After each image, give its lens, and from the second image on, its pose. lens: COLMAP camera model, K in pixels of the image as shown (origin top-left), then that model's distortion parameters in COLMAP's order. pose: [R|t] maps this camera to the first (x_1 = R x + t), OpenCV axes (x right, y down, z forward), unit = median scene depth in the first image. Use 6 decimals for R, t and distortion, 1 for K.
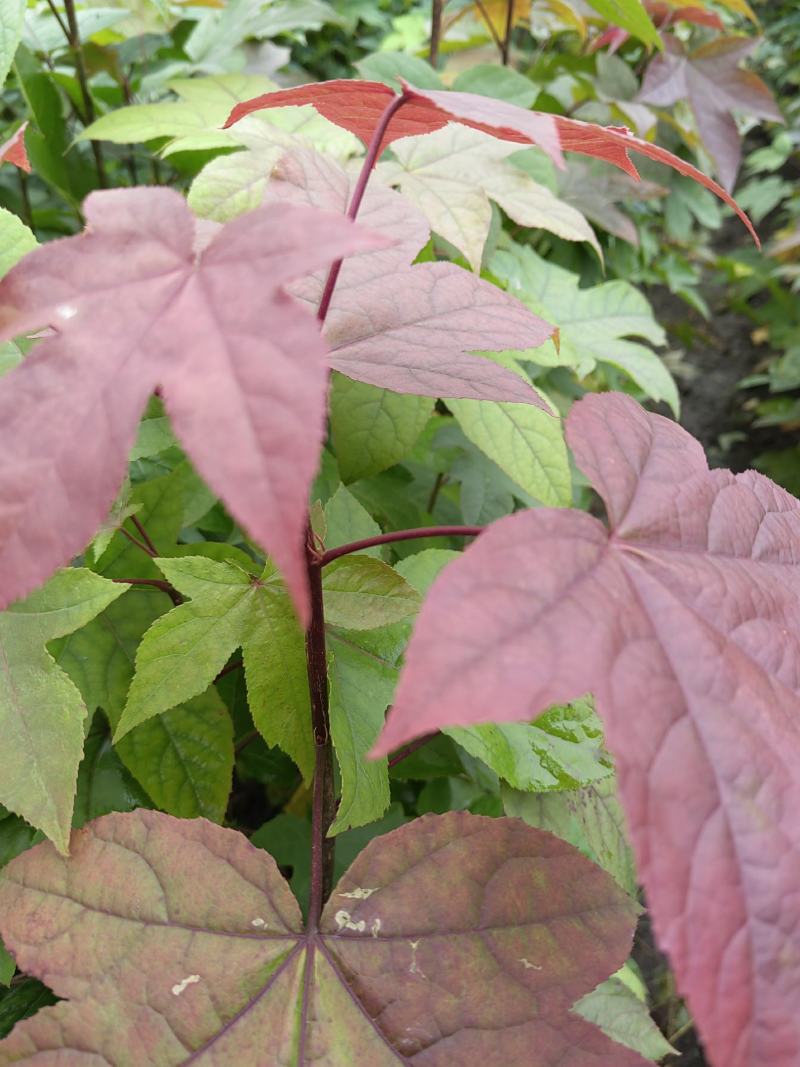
lens RADIAL K [[779.5, 0, 400.0], [0, 779.5, 533.5], [0, 0, 1]] dist [0.002121, 0.000914]
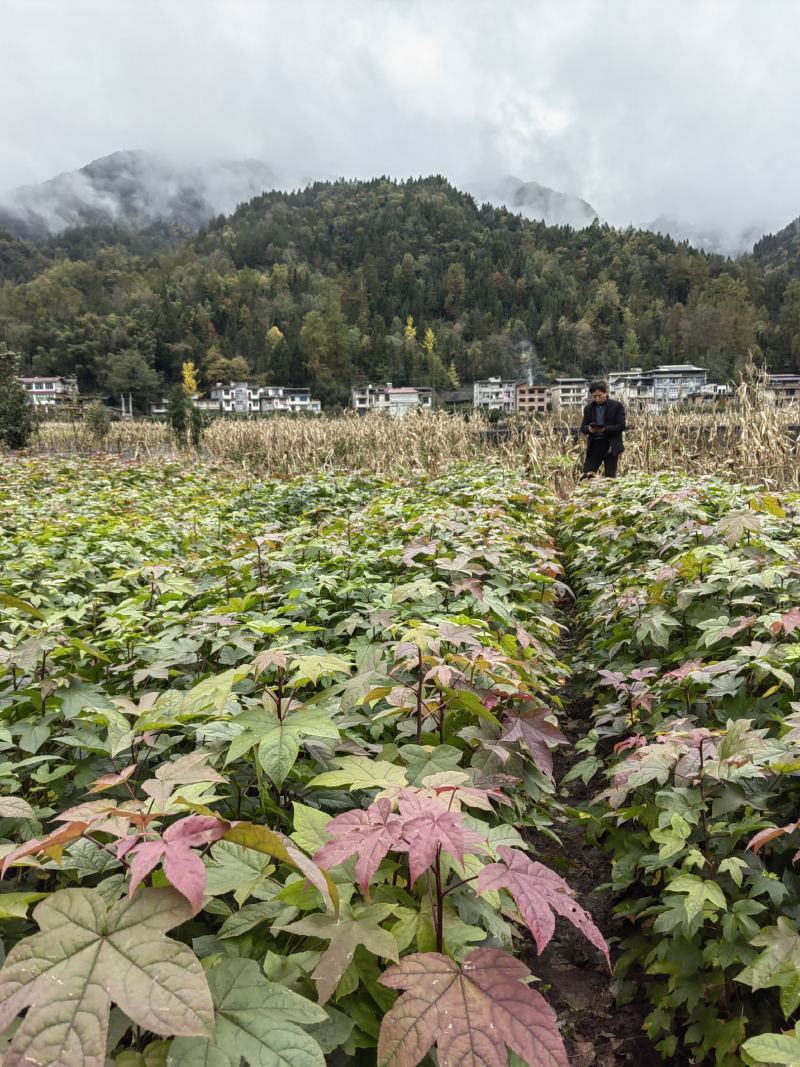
lens RADIAL K [[779.5, 0, 400.0], [0, 779.5, 533.5], [0, 0, 1]] dist [0.002121, 0.000914]
pose [[0.990499, -0.014391, 0.136763, -0.362671], [0.098316, 0.769458, -0.631085, 0.481308], [-0.096151, 0.638535, 0.763563, -1.402338]]
